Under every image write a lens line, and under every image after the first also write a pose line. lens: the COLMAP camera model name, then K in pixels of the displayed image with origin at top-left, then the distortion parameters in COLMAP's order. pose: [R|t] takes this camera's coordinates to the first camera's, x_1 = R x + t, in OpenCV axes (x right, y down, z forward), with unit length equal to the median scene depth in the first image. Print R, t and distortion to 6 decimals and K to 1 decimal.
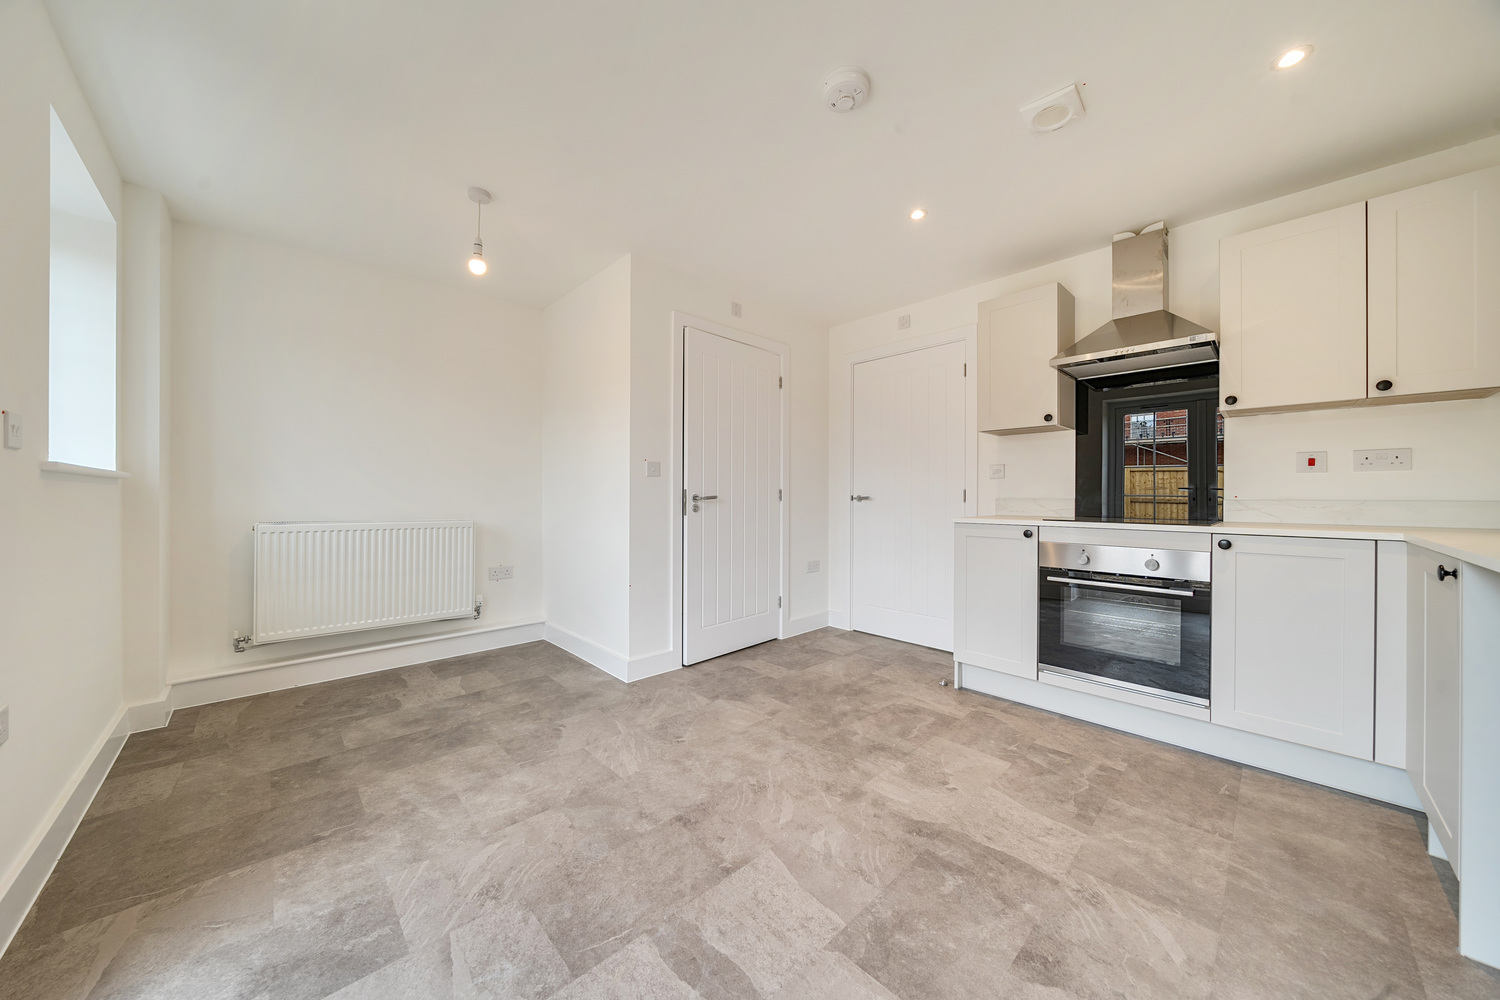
lens RADIAL K [[506.7, 0, 749.1], [0, 506.7, 497.6], [0, 0, 1]] dist [-0.001250, -0.000059]
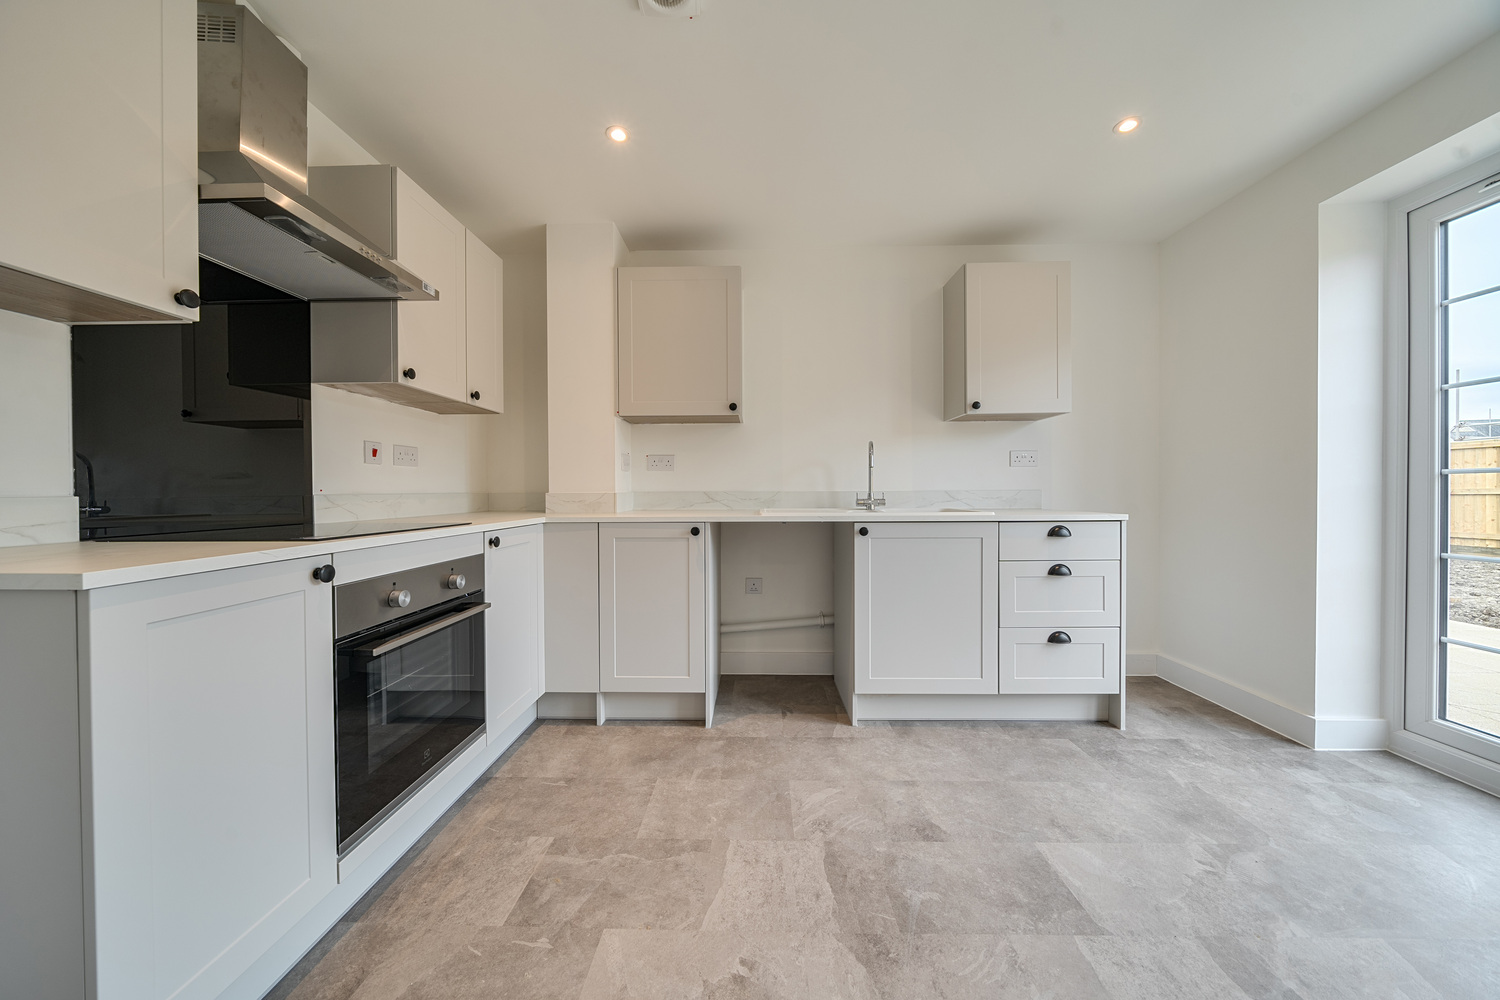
lens RADIAL K [[506.7, 0, 746.3], [0, 506.7, 491.8], [0, 0, 1]] dist [-0.001250, -0.000059]
pose [[-0.702871, -0.003956, 0.711306, -0.042316], [0.000008, 0.999984, 0.005569, -0.005203], [-0.711317, 0.003920, -0.702860, 1.742952]]
